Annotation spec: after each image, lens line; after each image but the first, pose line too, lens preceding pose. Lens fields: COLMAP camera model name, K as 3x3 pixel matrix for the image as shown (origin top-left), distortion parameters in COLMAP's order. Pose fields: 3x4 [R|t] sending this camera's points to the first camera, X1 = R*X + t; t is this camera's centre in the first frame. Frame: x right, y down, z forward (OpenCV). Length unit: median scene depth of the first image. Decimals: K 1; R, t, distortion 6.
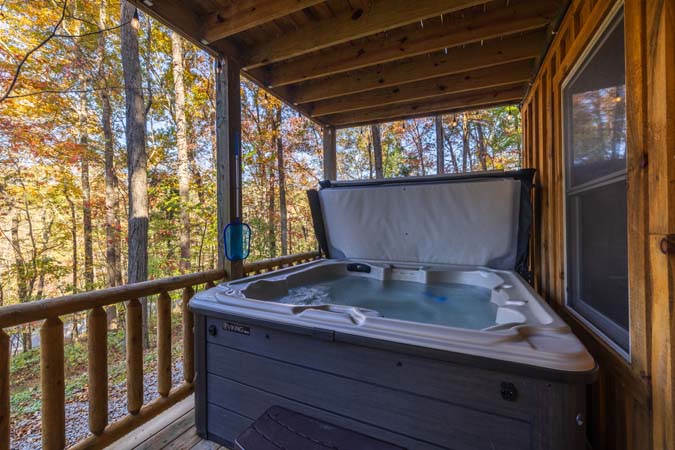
lens RADIAL K [[282.2, 0, 340.5], [0, 282.2, 223.9], [0, 0, 1]] dist [-0.001591, 0.000485]
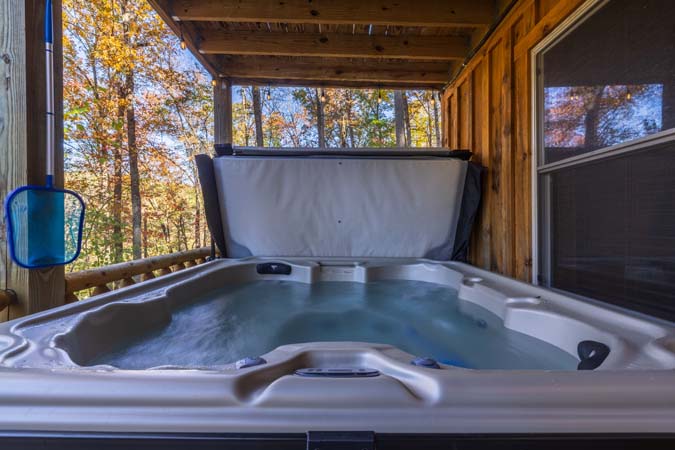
lens RADIAL K [[282.2, 0, 340.3], [0, 282.2, 223.5], [0, 0, 1]] dist [-0.001591, 0.000485]
pose [[0.907072, 0.006166, 0.420931, -0.082203], [-0.006248, 0.999980, -0.001182, 0.035877], [-0.420930, -0.001558, 0.907092, 0.247220]]
